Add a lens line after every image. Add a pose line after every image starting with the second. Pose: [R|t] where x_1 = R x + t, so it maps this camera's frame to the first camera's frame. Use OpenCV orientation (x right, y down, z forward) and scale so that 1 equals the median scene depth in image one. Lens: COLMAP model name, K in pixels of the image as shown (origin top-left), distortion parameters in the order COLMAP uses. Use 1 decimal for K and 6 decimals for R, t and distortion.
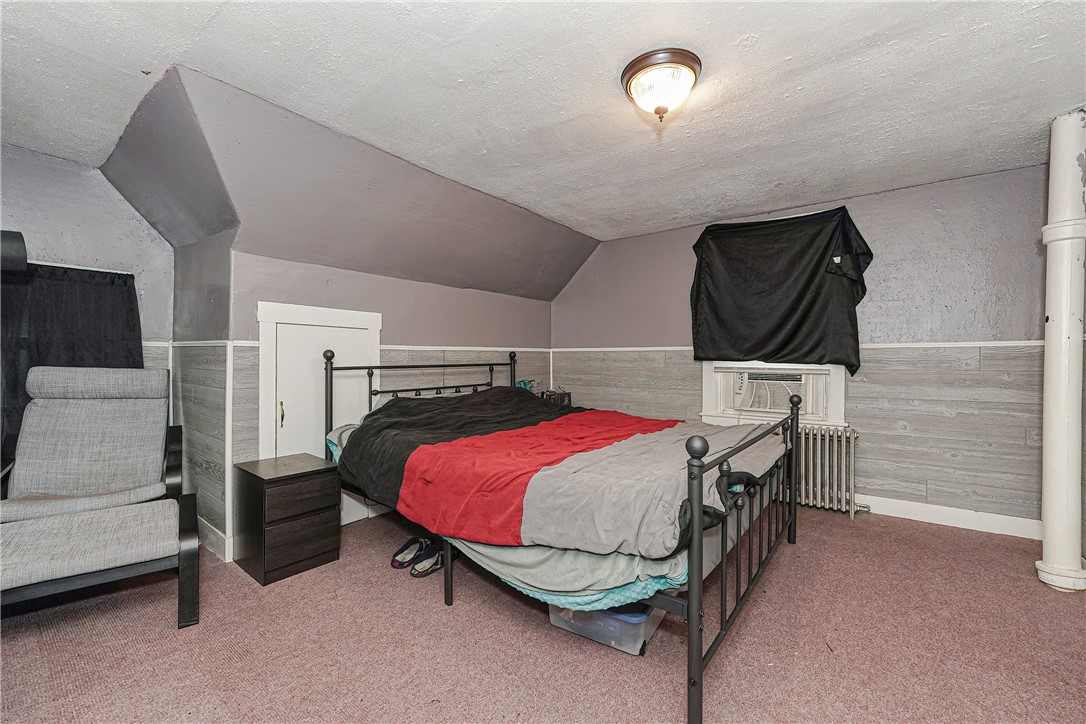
lens RADIAL K [[432.1, 0, 545.0], [0, 432.1, 361.9], [0, 0, 1]] dist [0.002445, 0.000584]
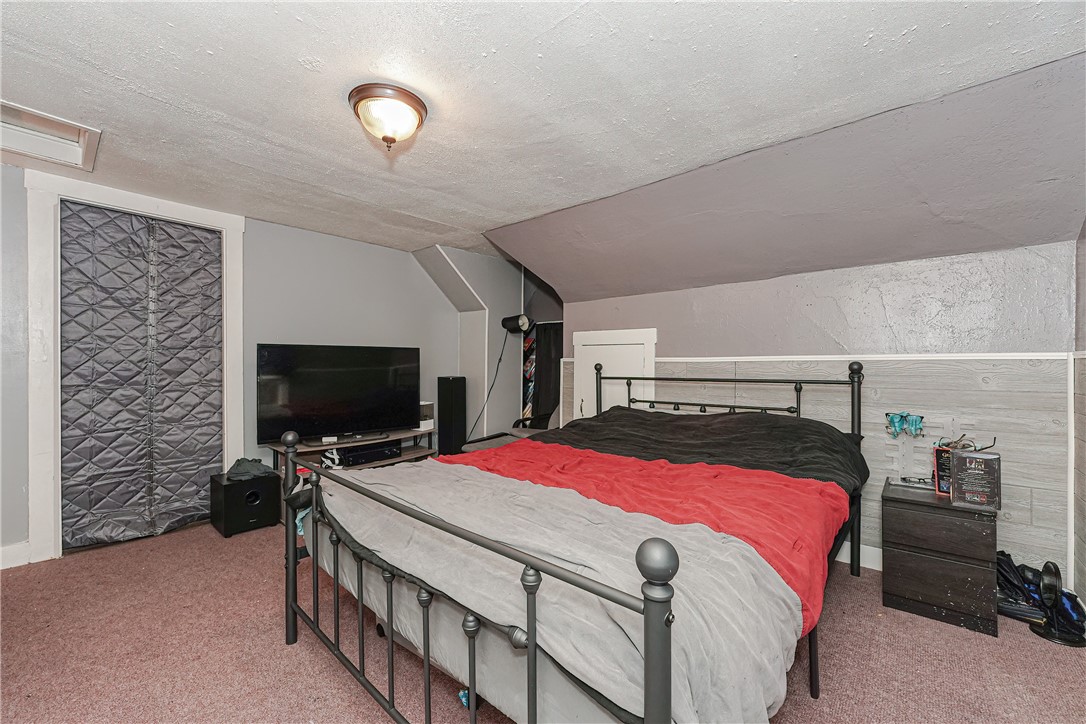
lens RADIAL K [[442.6, 0, 545.1], [0, 442.6, 361.9], [0, 0, 1]] dist [-0.000640, 0.000188]
pose [[-0.081108, -0.009781, -0.996657, 0.712368], [-0.013797, 0.999867, -0.008690, -0.015469], [0.996610, 0.013046, -0.081232, 0.800178]]
